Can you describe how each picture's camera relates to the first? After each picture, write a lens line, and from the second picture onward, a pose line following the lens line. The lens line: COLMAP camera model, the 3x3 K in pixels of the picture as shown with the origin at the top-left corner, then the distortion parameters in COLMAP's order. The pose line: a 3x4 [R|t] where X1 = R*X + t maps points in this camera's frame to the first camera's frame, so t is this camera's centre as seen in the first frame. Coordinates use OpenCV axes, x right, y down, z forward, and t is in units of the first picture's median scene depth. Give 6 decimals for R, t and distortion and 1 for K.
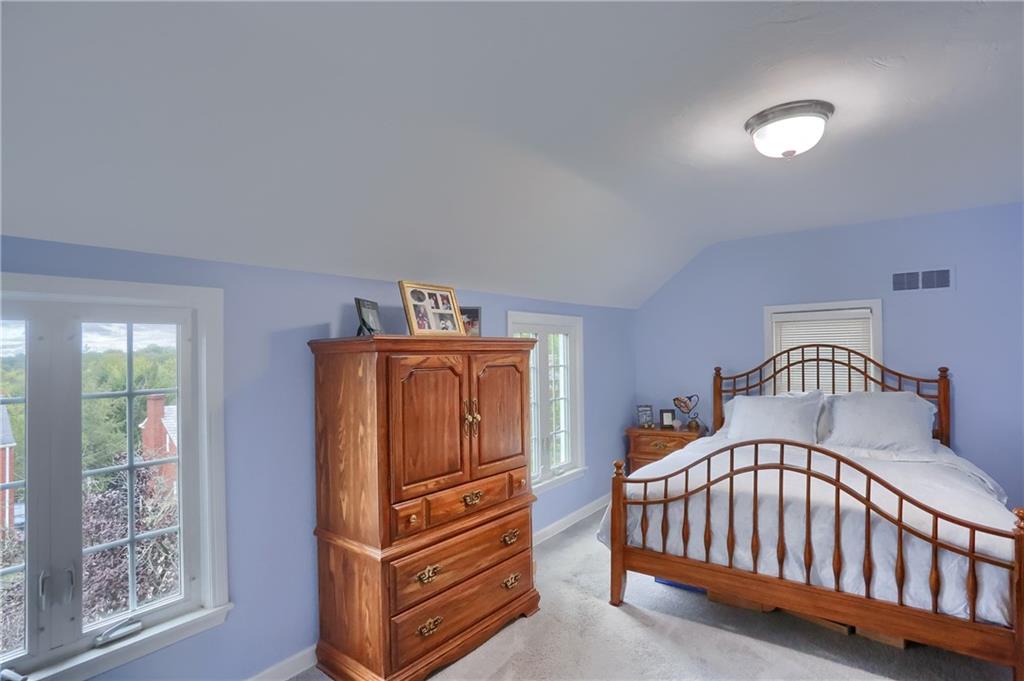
lens RADIAL K [[506.5, 0, 498.7], [0, 506.5, 340.1], [0, 0, 1]] dist [-0.063651, 0.025795]
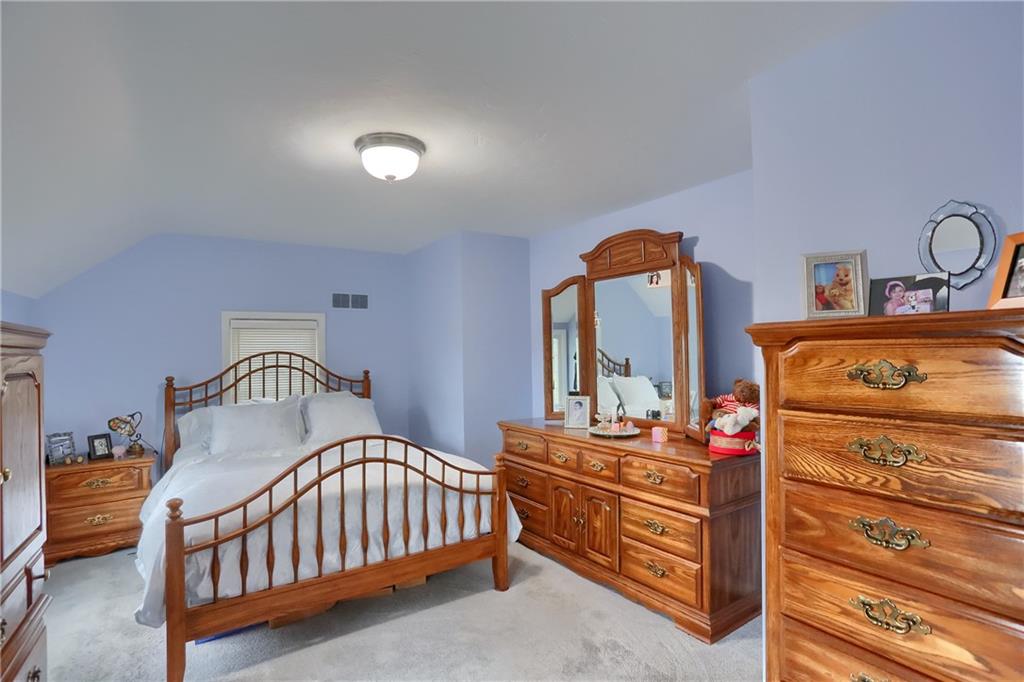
lens RADIAL K [[506.5, 0, 498.7], [0, 506.5, 340.6], [0, 0, 1]] dist [-0.063651, 0.025795]
pose [[0.309555, 0.034900, 0.950241, -0.320403], [-0.009516, 0.999390, -0.033605, 0.023717], [-0.950834, 0.001360, 0.309698, 0.321316]]
